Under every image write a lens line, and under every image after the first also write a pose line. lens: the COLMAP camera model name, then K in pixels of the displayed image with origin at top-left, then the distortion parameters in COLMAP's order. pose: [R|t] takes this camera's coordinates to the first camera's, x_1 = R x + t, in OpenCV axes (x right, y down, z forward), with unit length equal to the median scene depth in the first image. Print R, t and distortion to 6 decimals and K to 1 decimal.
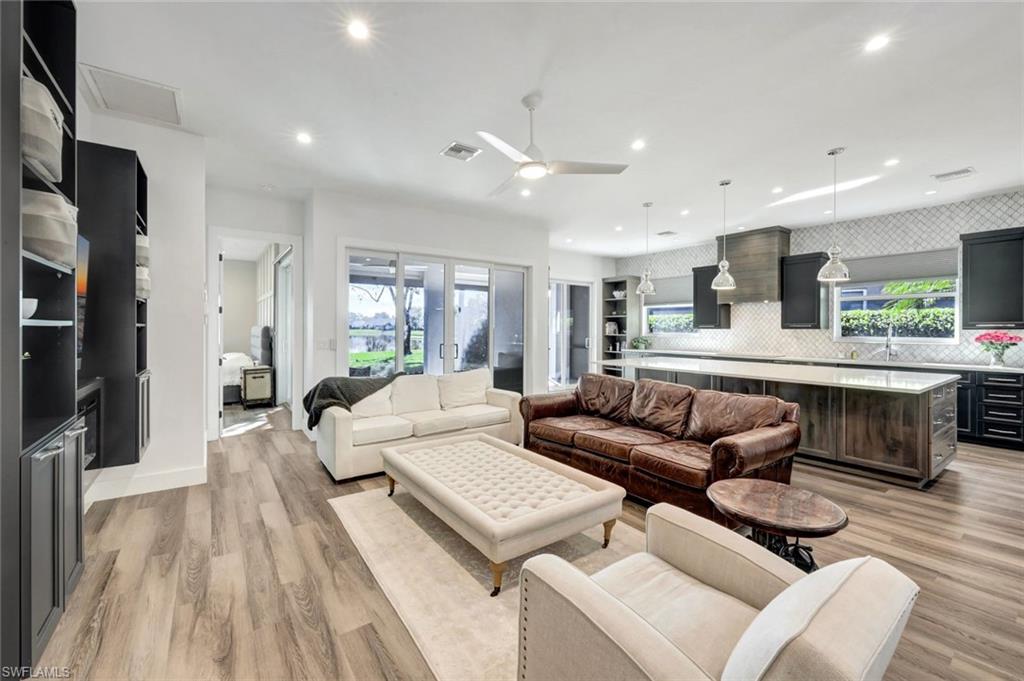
lens RADIAL K [[418.6, 0, 512.0], [0, 418.6, 329.1], [0, 0, 1]] dist [-0.000435, 0.000059]
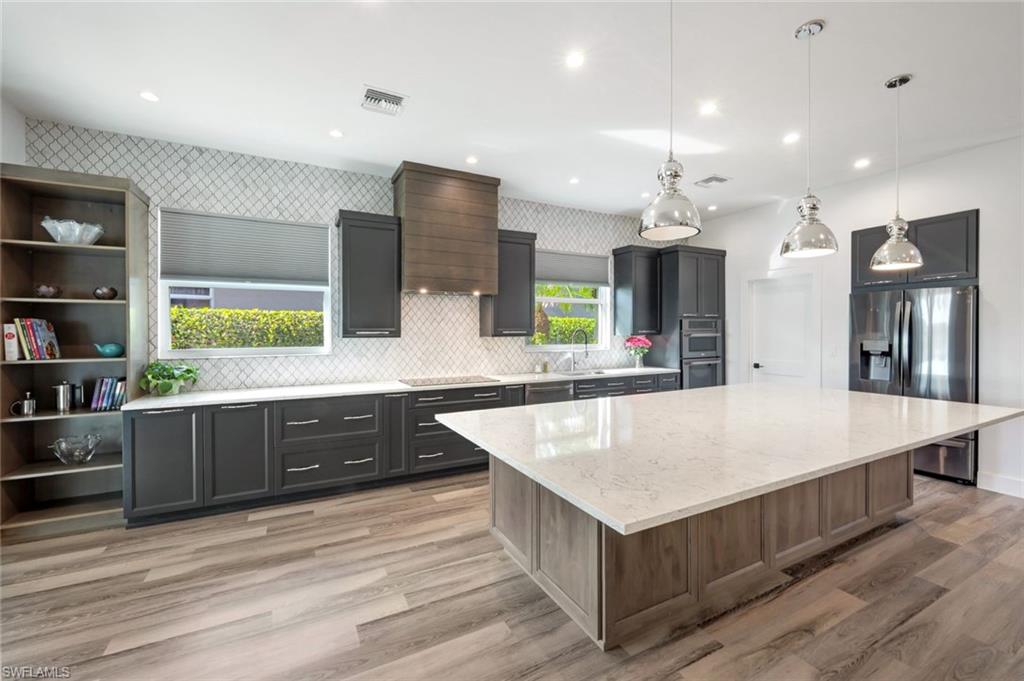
lens RADIAL K [[418.6, 0, 512.0], [0, 418.6, 329.1], [0, 0, 1]] dist [-0.000435, 0.000059]
pose [[0.149964, 0.003620, 0.988685, -0.007391], [0.005722, 0.999973, -0.004529, -0.008744], [-0.988675, 0.006337, 0.149939, 0.855870]]
